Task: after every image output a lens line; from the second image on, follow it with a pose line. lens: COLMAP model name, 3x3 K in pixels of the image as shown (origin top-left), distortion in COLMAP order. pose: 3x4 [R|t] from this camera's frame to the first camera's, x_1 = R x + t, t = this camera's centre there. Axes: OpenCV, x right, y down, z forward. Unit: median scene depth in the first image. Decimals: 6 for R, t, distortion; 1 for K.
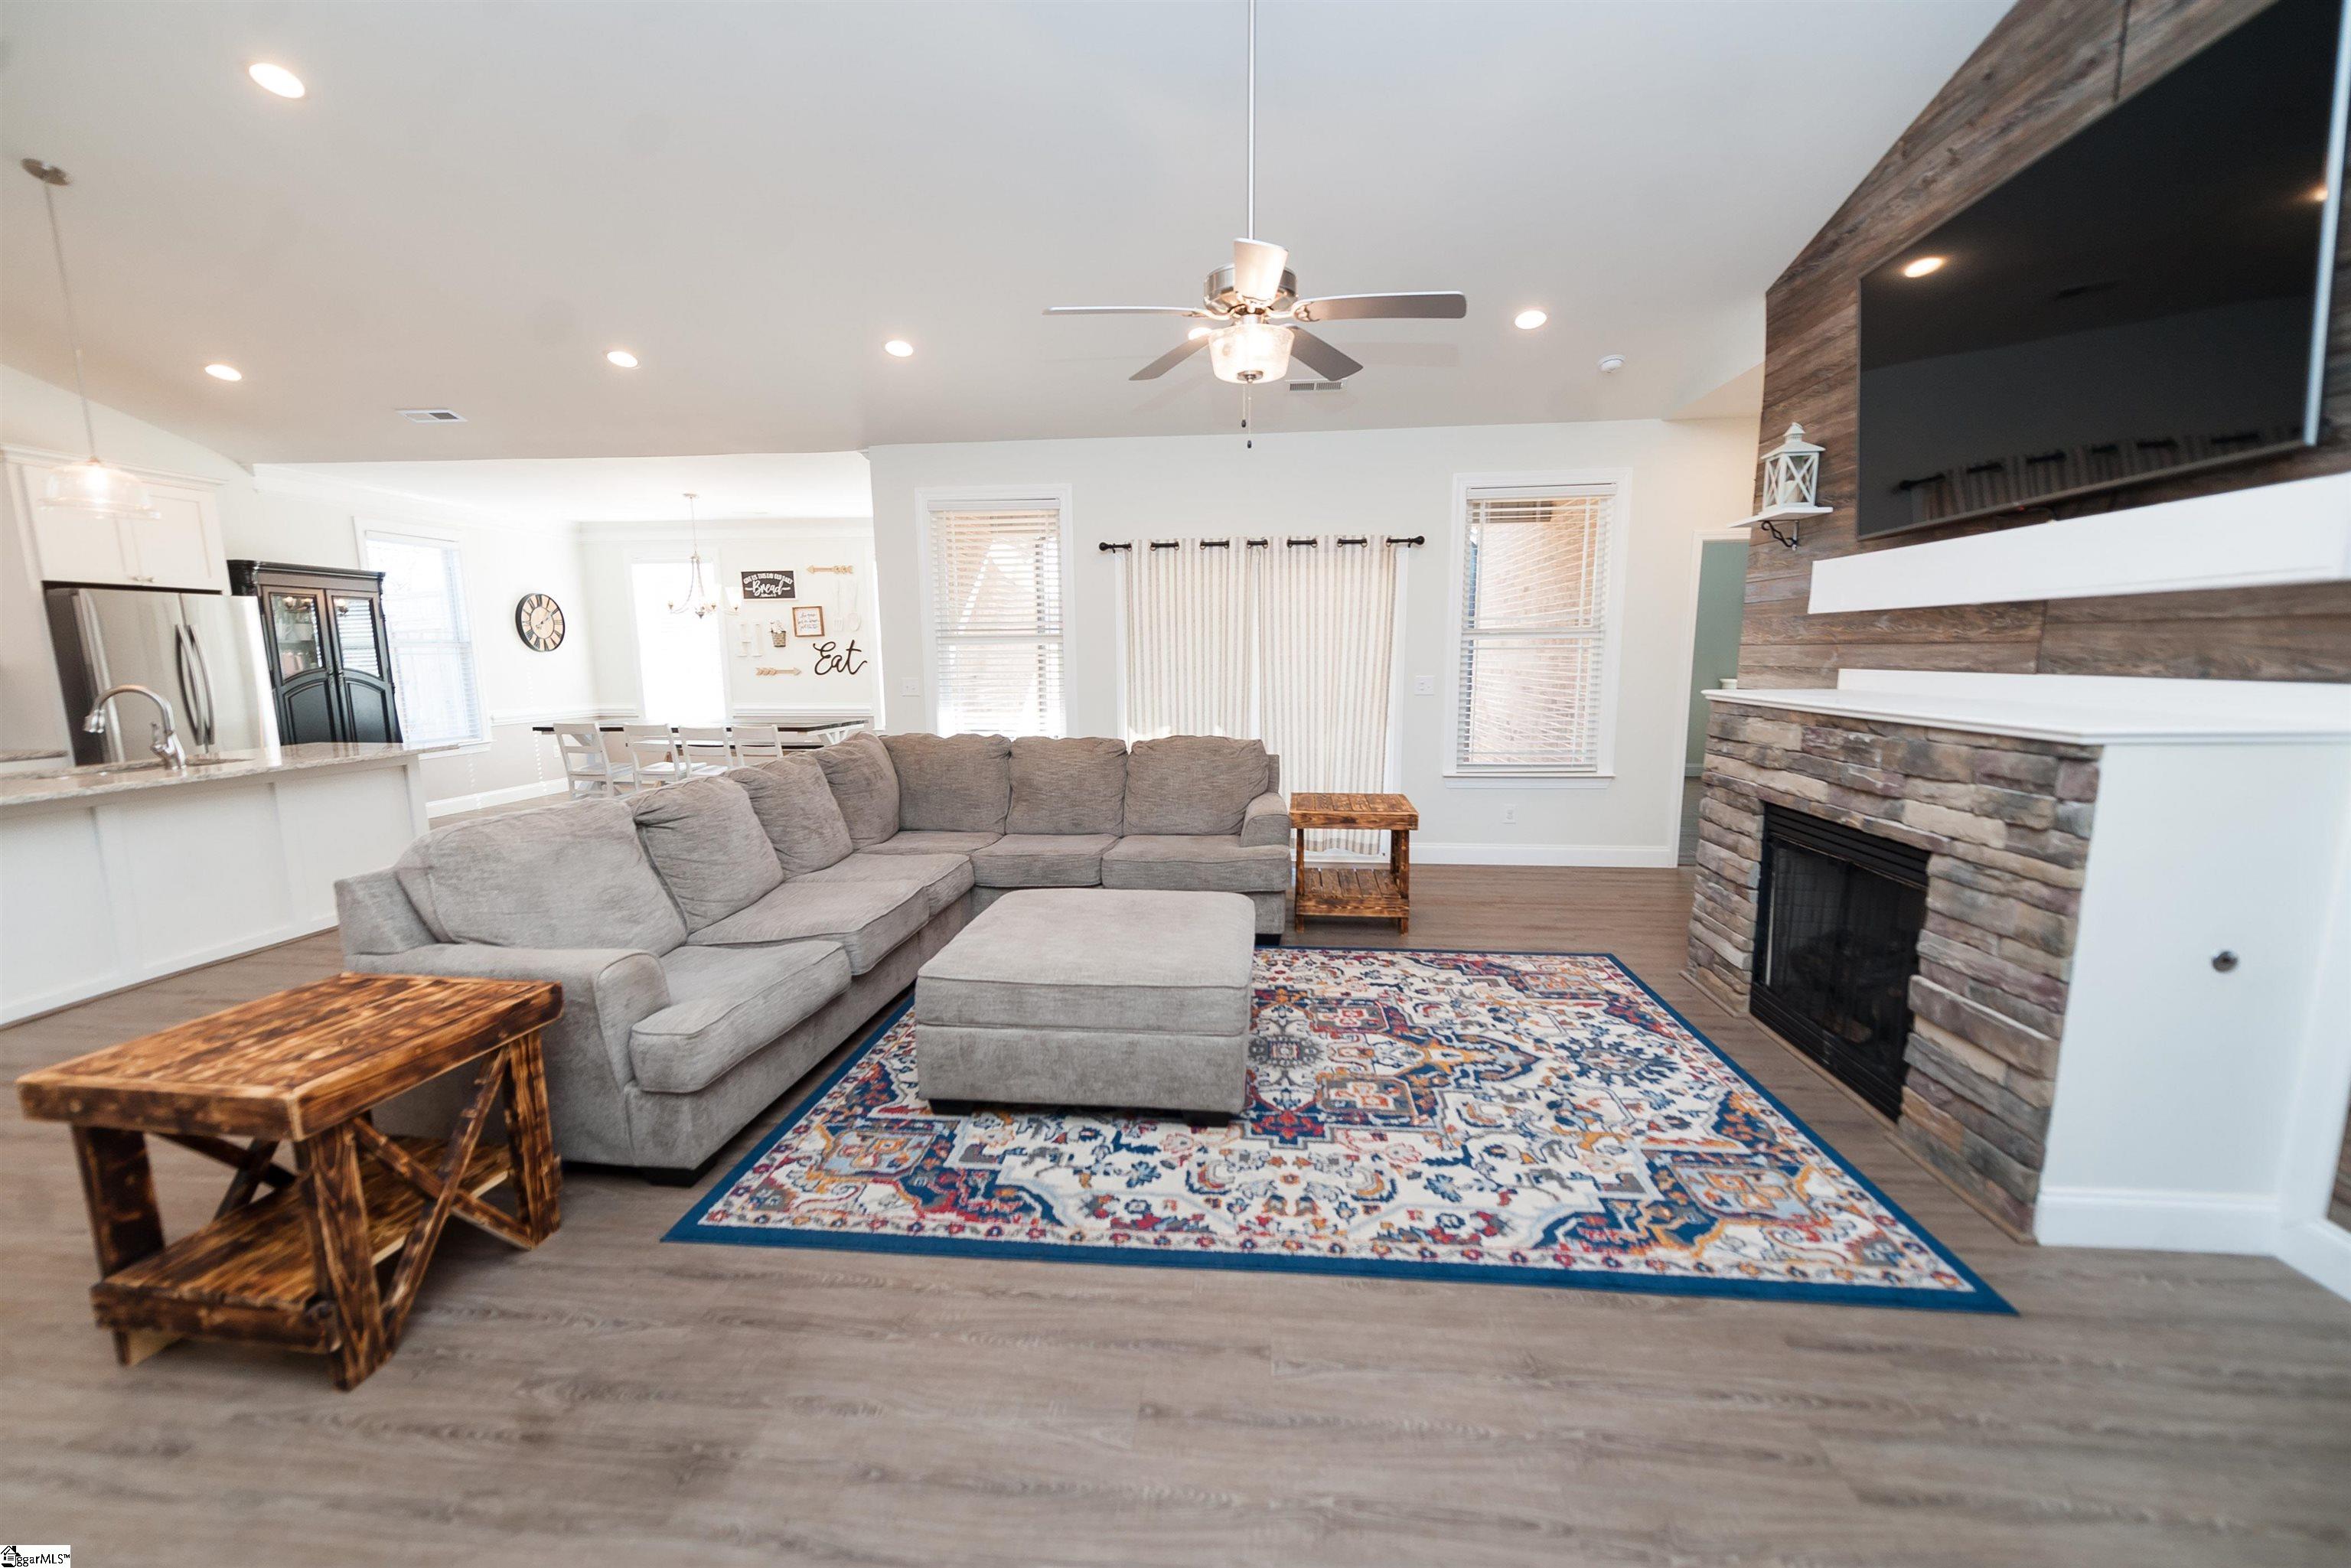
lens RADIAL K [[945.8, 0, 1174.3], [0, 945.8, 794.2], [0, 0, 1]] dist [0.017892, -0.005978]
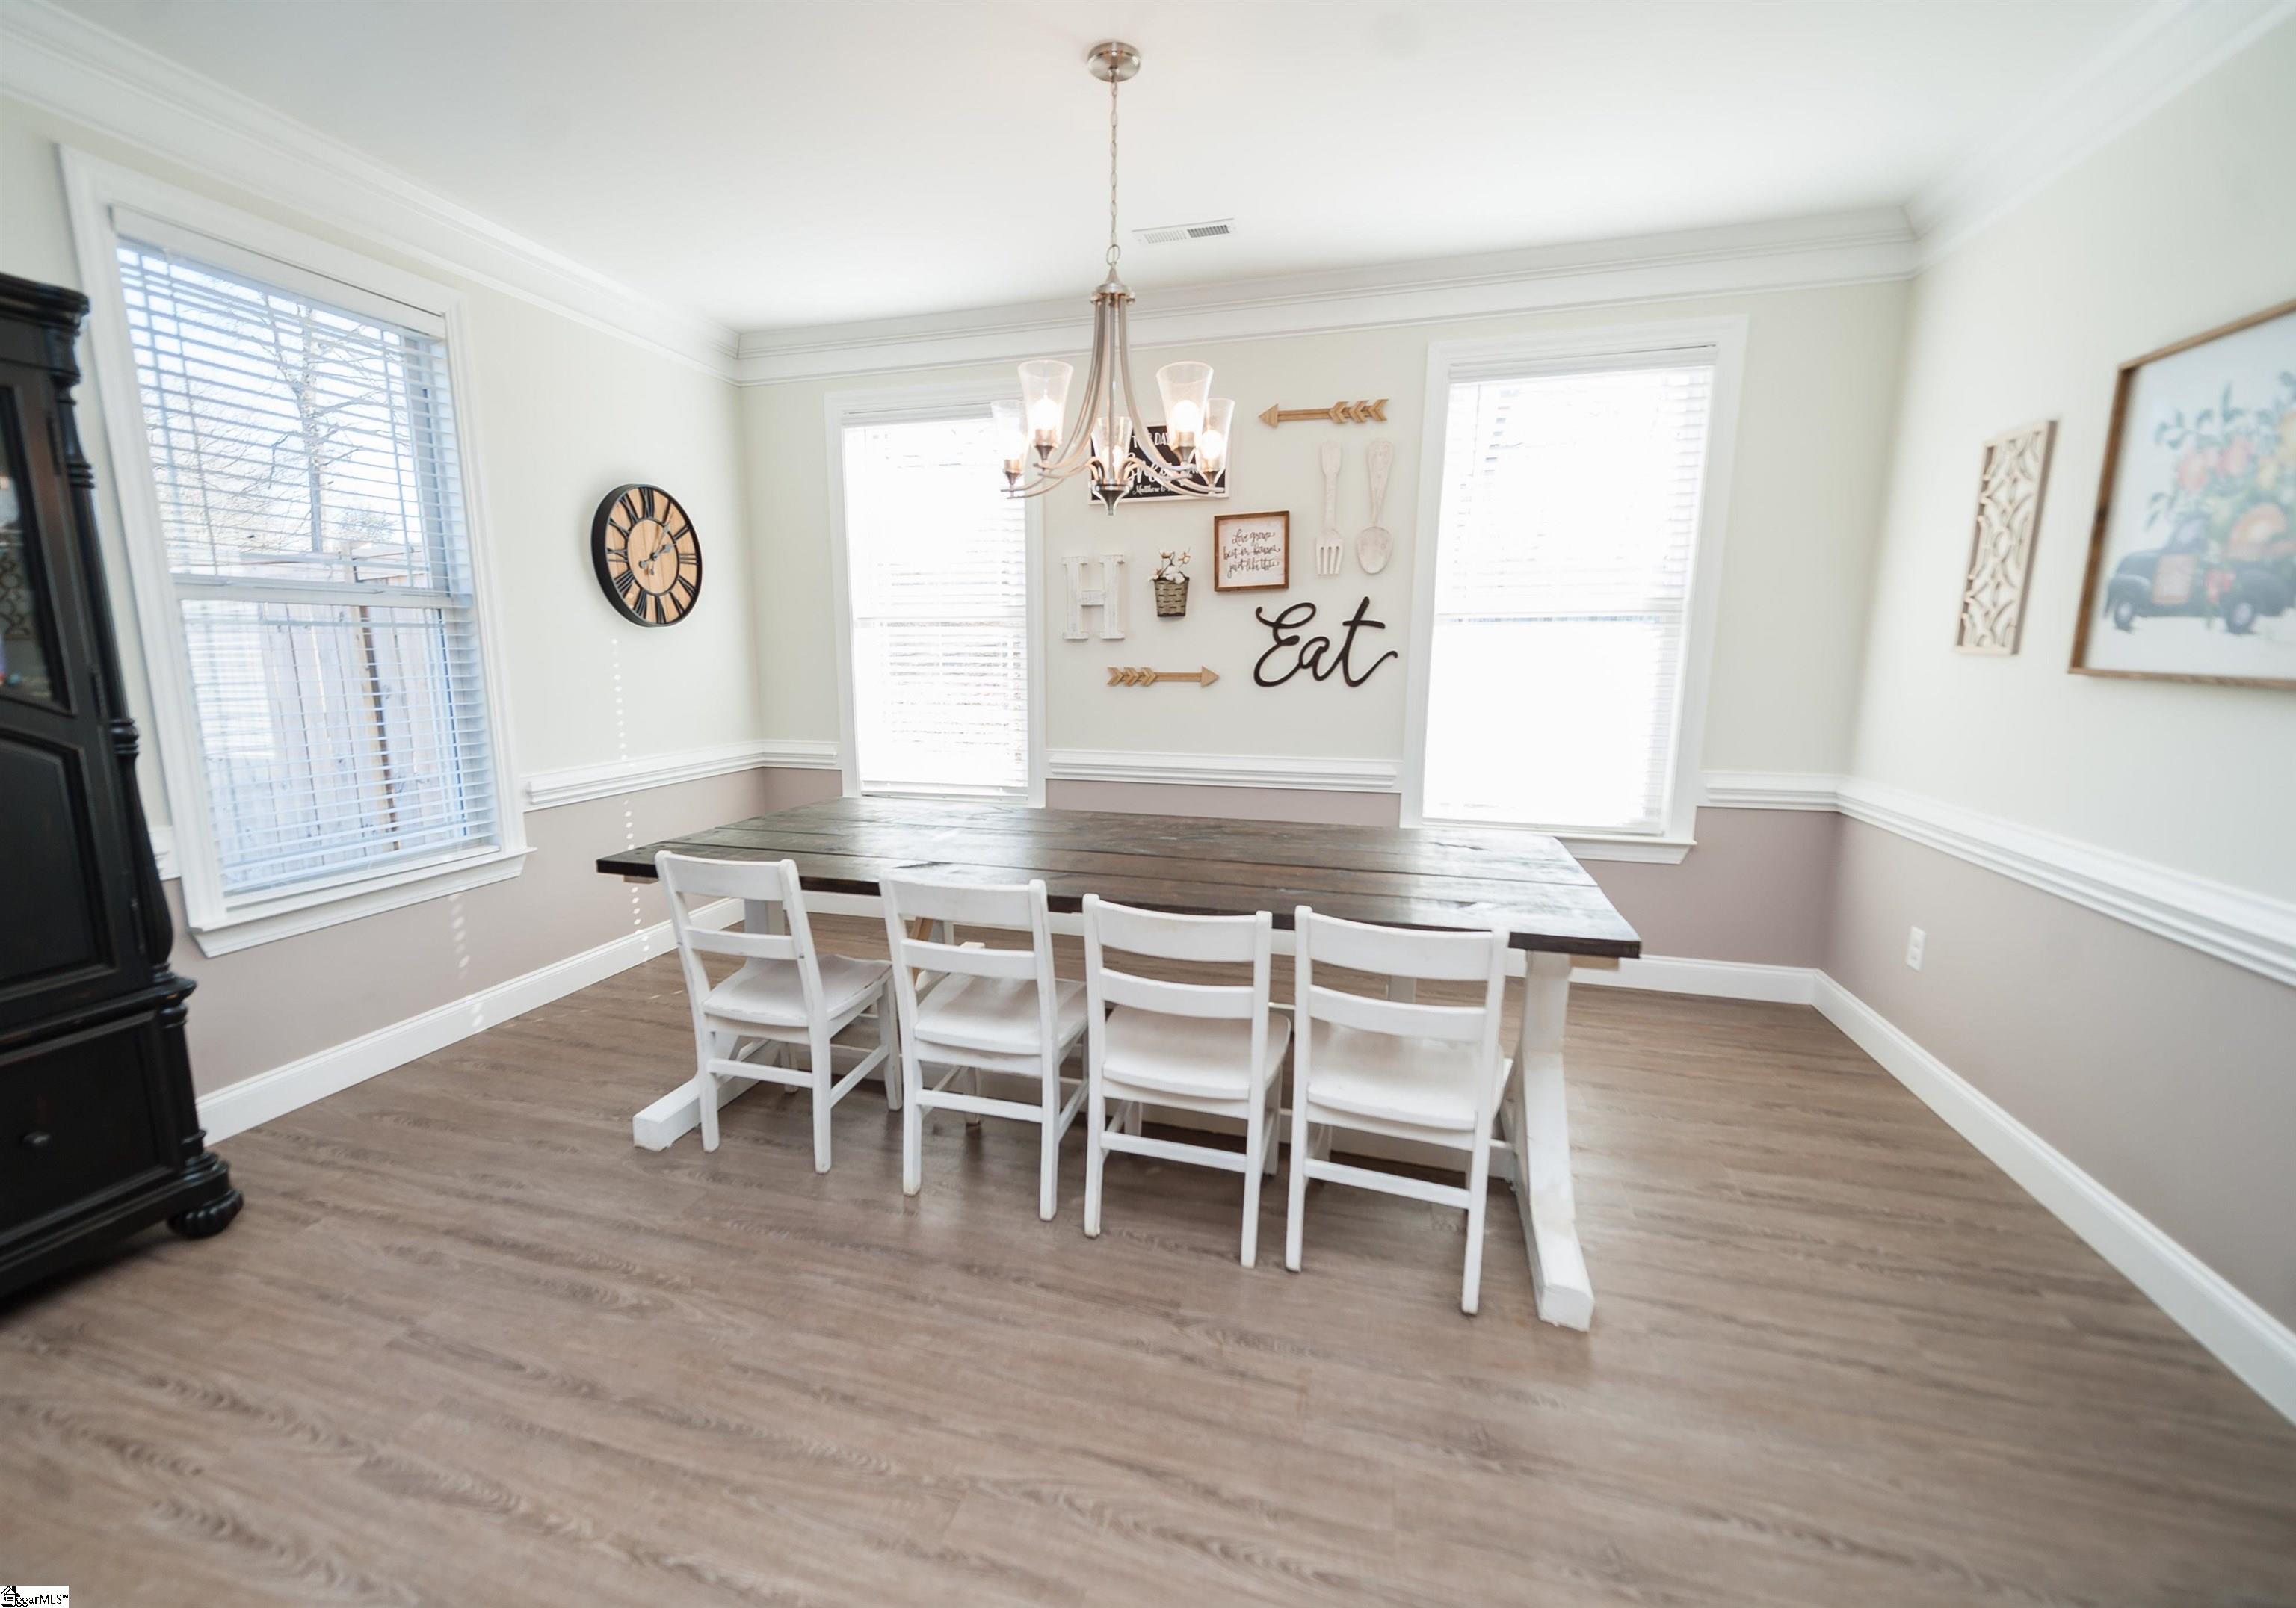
lens RADIAL K [[980.3, 0, 1082.9], [0, 980.3, 813.1], [0, 0, 1]] dist [0.008869, -0.000208]
pose [[0.980457, 0.039406, -0.192747, -1.234510], [-0.035721, 0.999107, 0.022555, -0.264080], [0.193464, -0.015229, 0.980989, 1.932513]]
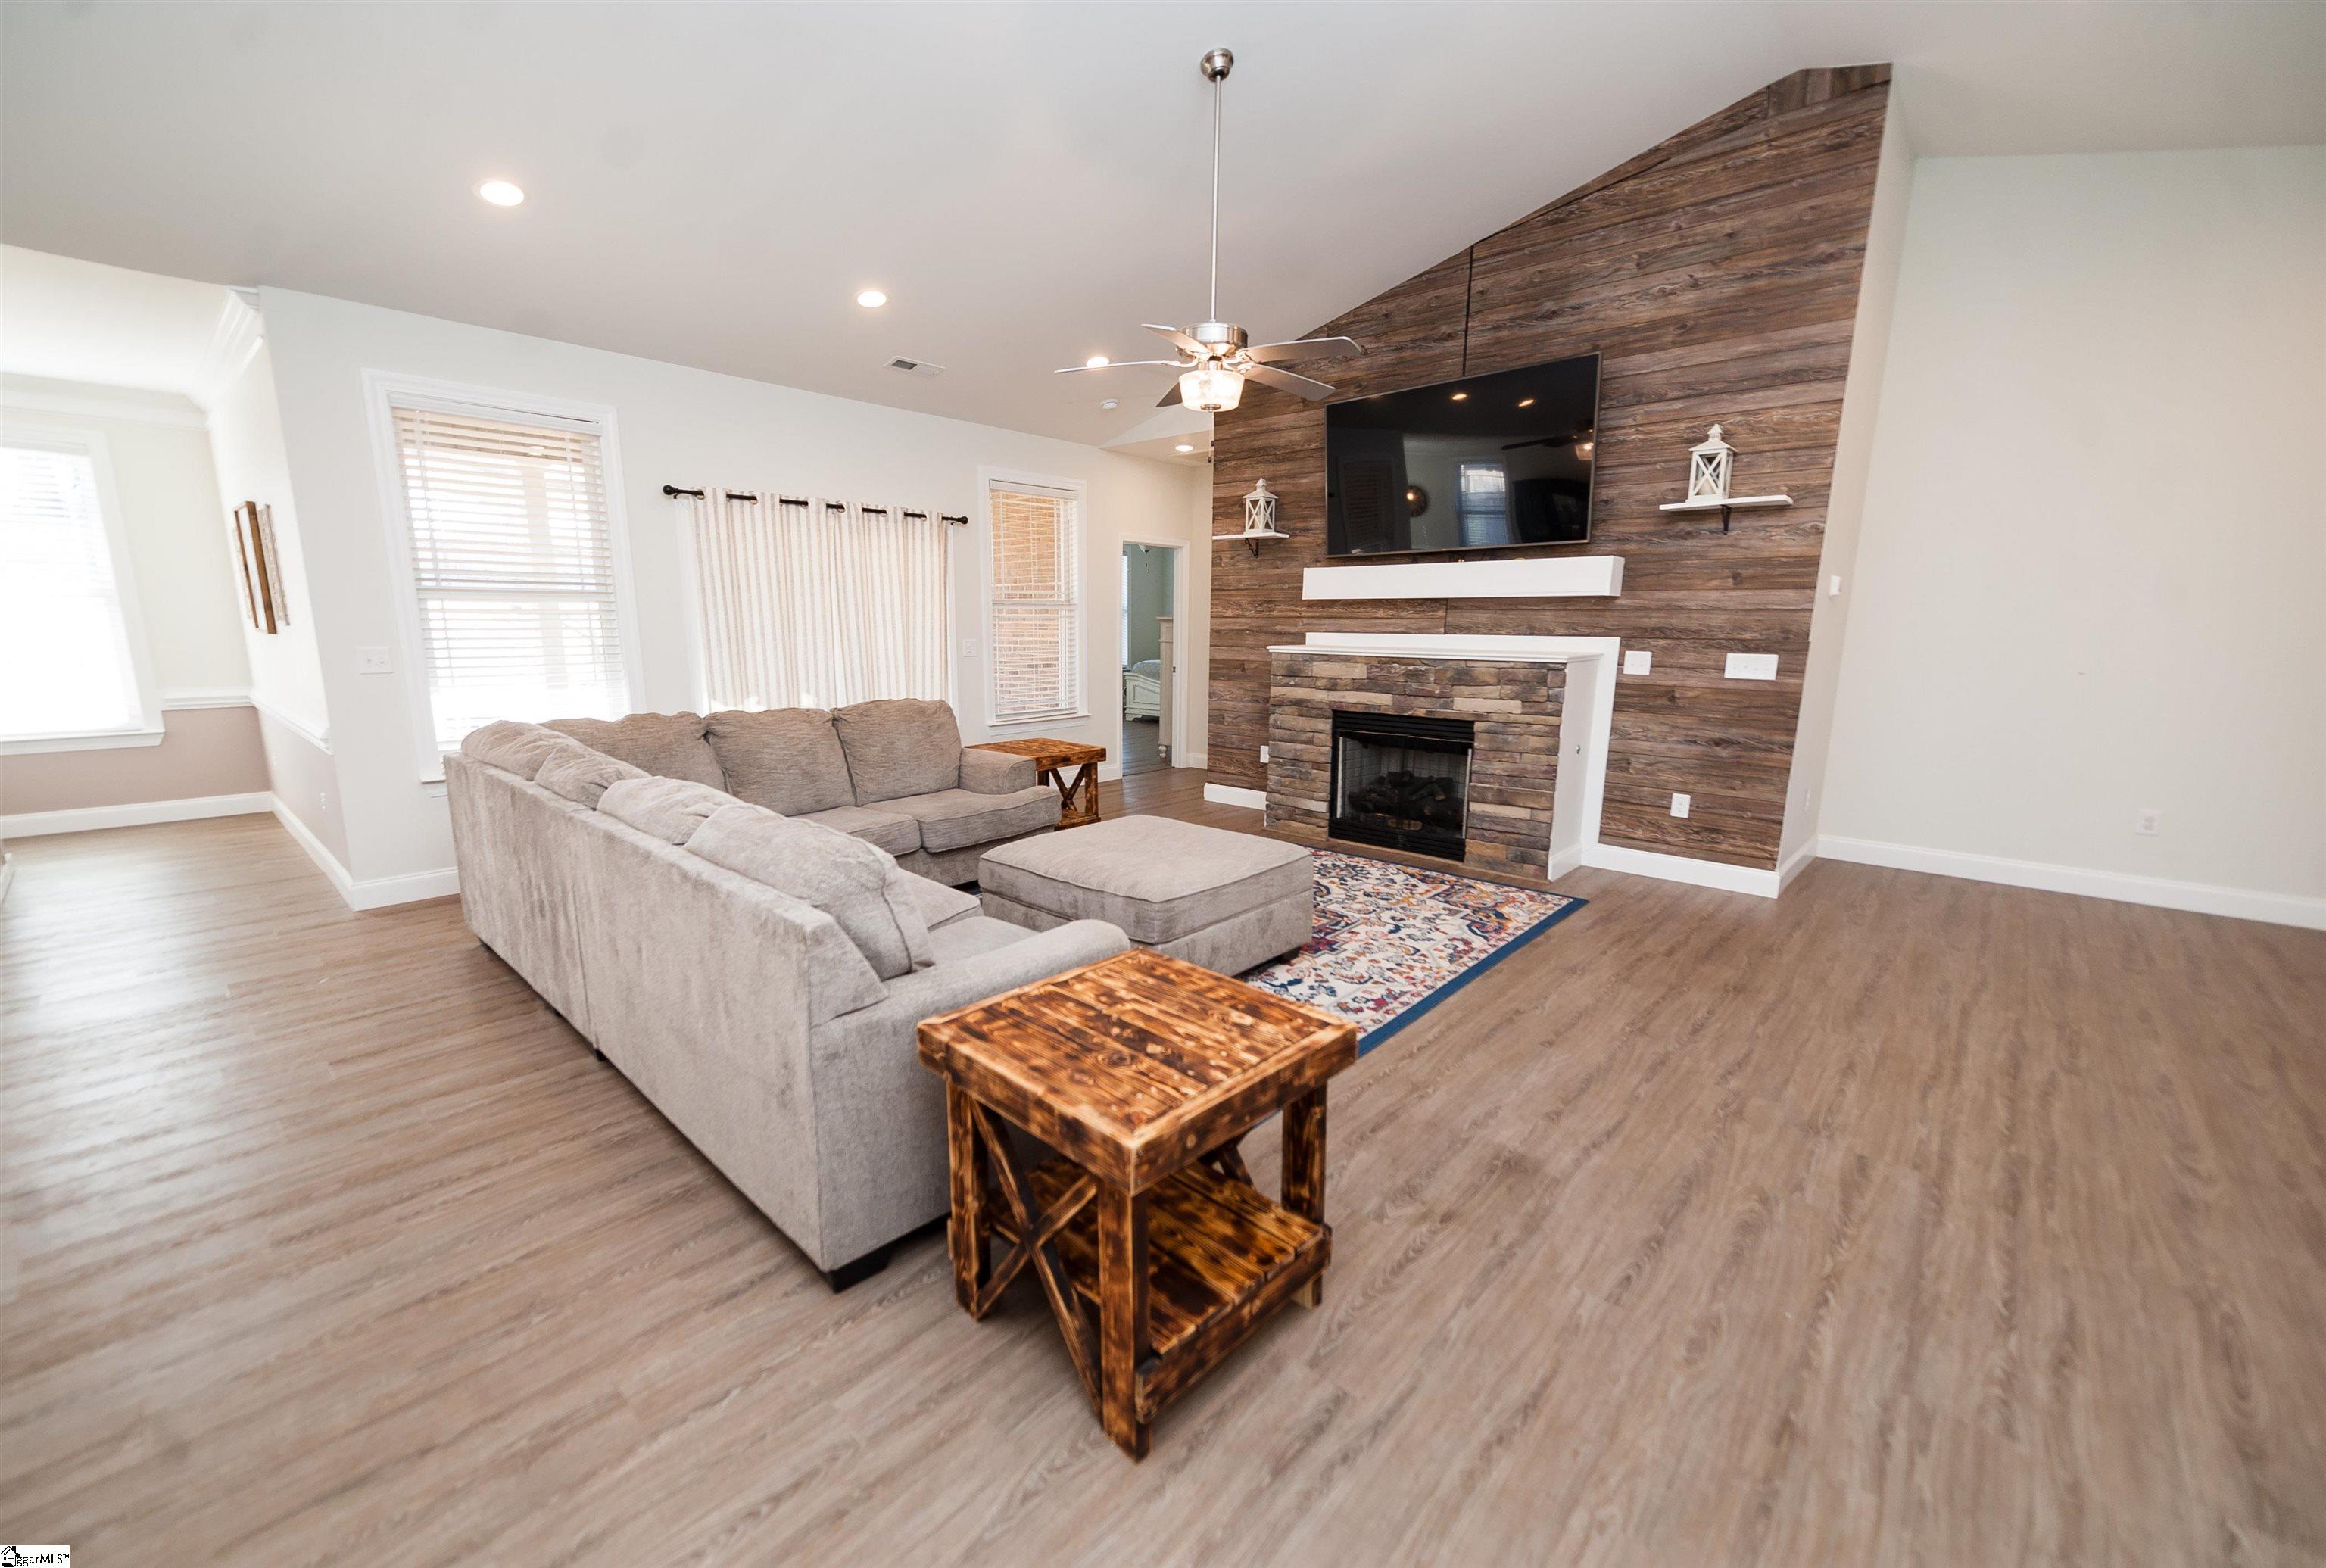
lens RADIAL K [[929.1, 0, 1147.7], [0, 929.1, 797.2], [0, 0, 1]] dist [0.007481, -0.000732]
pose [[0.595435, -0.140760, 0.790977, -1.078511], [0.109441, 0.989566, 0.093714, -0.036733], [-0.795915, 0.030765, 0.604627, 0.313402]]
